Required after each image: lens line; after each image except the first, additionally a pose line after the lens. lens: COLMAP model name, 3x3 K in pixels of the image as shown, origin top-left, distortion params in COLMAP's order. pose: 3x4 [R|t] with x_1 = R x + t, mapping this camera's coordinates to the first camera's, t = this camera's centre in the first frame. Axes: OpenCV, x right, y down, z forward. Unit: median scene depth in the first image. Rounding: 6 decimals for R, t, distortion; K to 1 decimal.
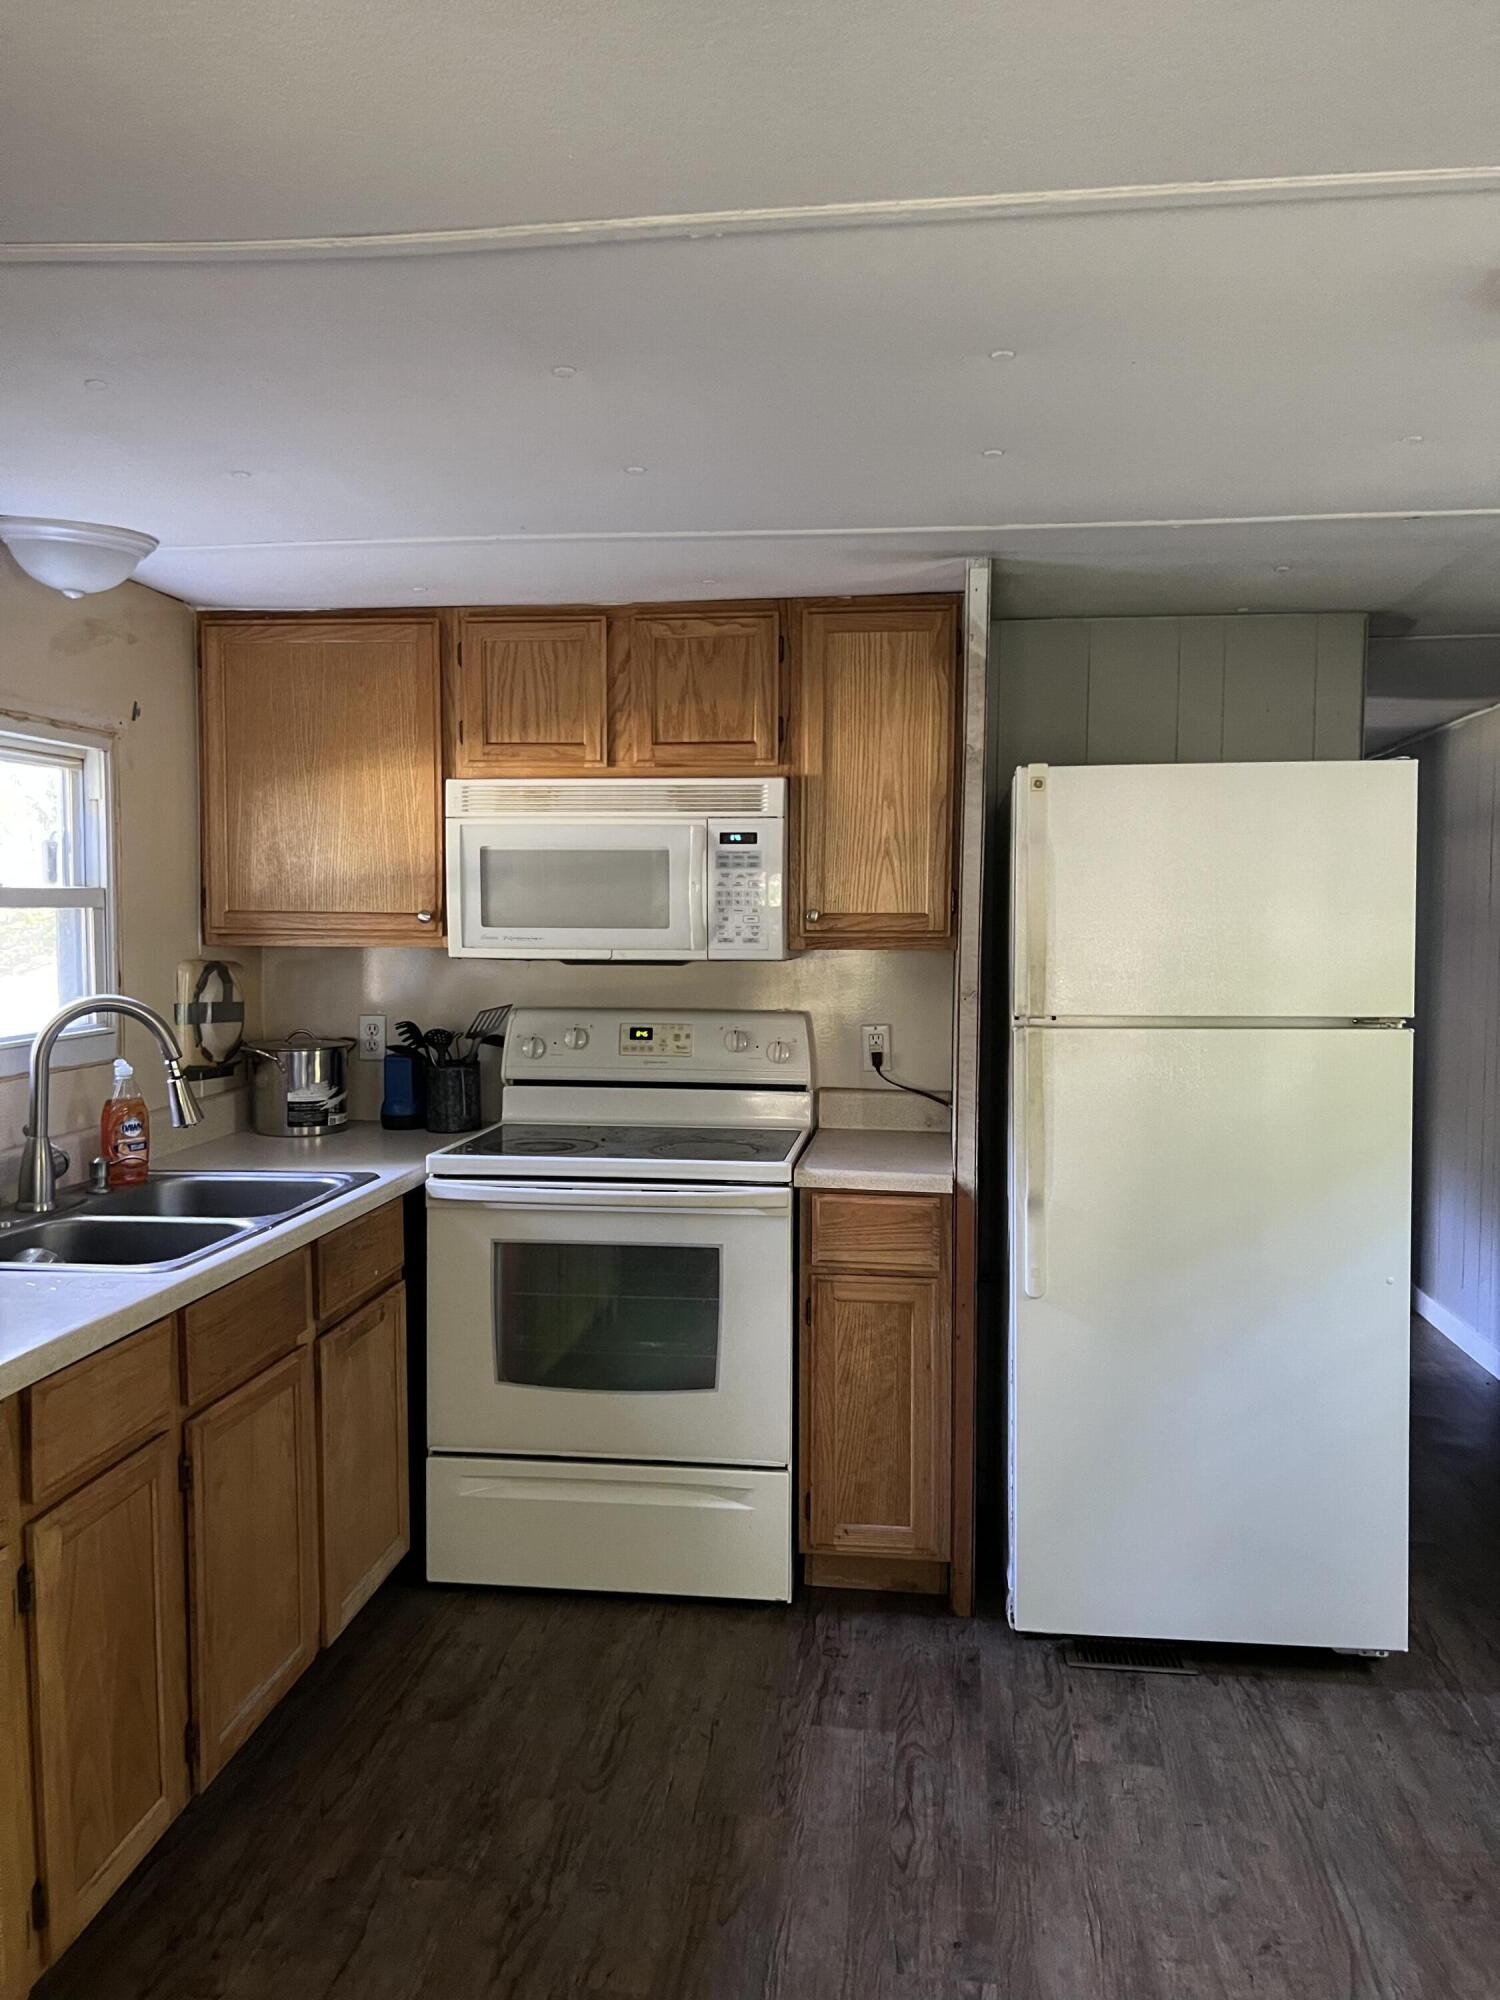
lens RADIAL K [[1518.9, 0, 766.6], [0, 1518.9, 1008.3], [0, 0, 1]] dist [0.059806, -0.064091]
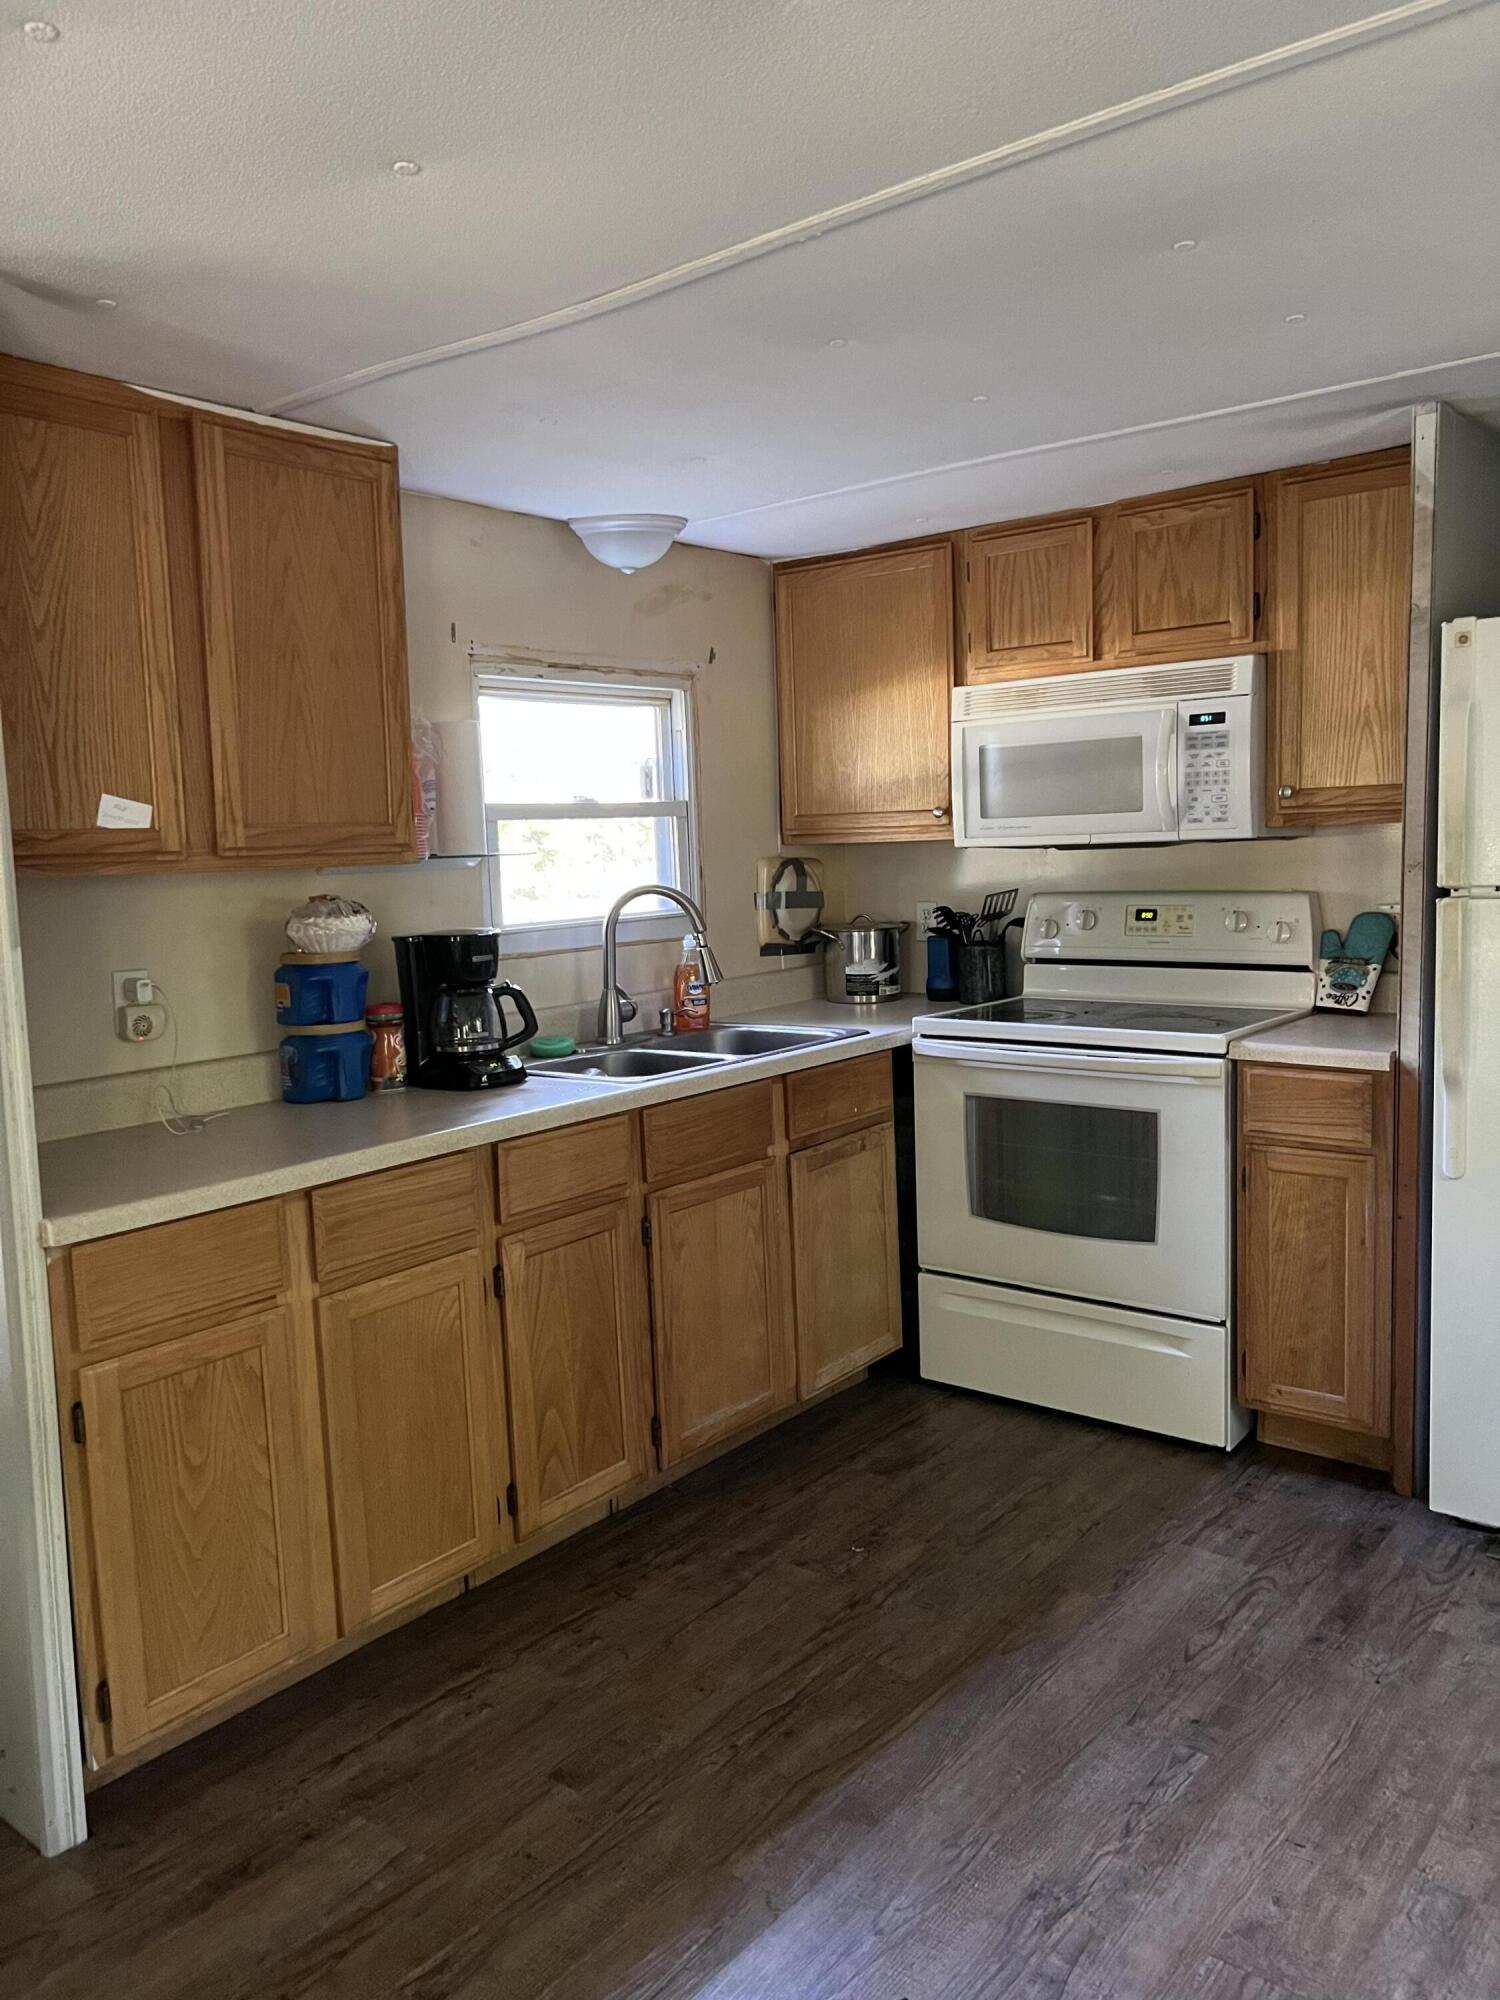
lens RADIAL K [[1518.9, 0, 741.9], [0, 1518.9, 1015.8], [0, 0, 1]] dist [0.059806, -0.064091]
pose [[0.847187, 0.028622, -0.530523, 0.286654], [0.006402, 0.997925, 0.064061, 0.020211], [0.531256, -0.057668, 0.845247, -0.052359]]
